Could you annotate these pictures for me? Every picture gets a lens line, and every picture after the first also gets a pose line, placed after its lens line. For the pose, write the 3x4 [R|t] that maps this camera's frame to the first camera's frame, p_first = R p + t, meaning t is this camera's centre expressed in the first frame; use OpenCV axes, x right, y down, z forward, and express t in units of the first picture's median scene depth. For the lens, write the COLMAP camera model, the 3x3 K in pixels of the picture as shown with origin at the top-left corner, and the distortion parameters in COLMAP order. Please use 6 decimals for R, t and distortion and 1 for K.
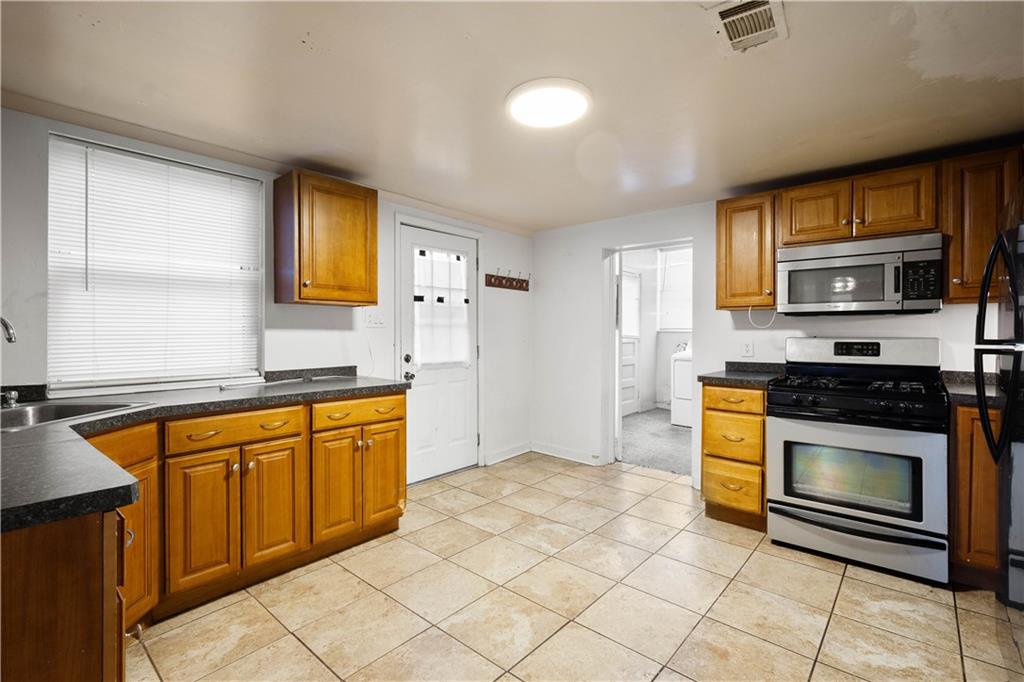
lens RADIAL K [[464.3, 0, 514.0], [0, 464.3, 327.6], [0, 0, 1]] dist [0.000250, -0.000131]
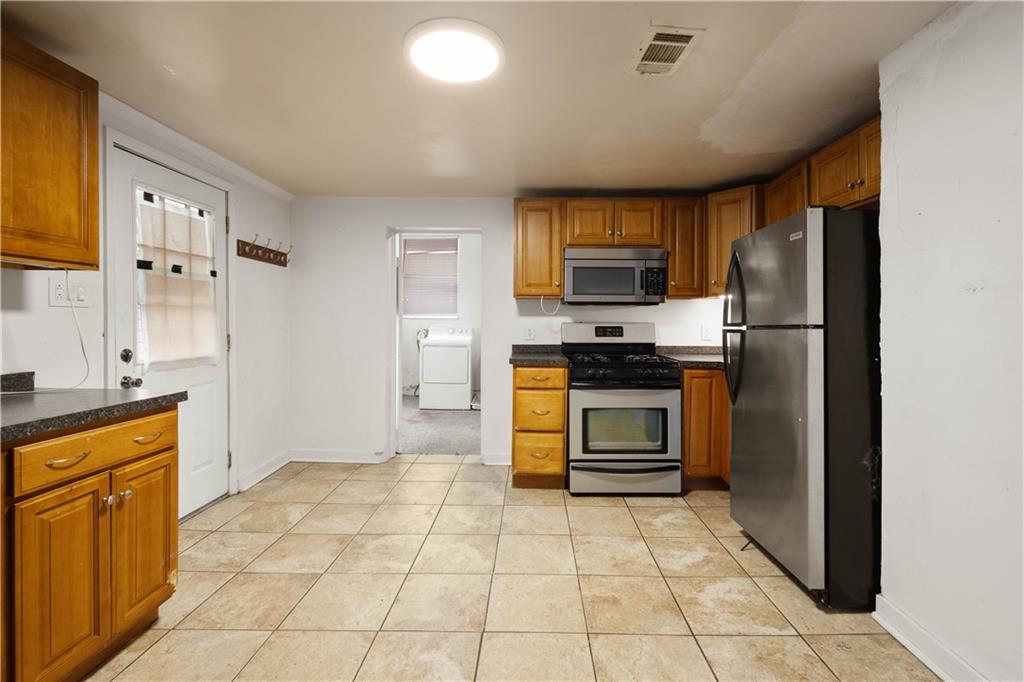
lens RADIAL K [[456.3, 0, 518.0], [0, 456.3, 320.1], [0, 0, 1]] dist [0.001800, 0.000033]
pose [[0.759326, 0.003600, 0.650700, -0.284710], [-0.010641, 0.999920, 0.006886, 0.007972], [-0.650623, -0.012153, 0.759303, 0.196081]]
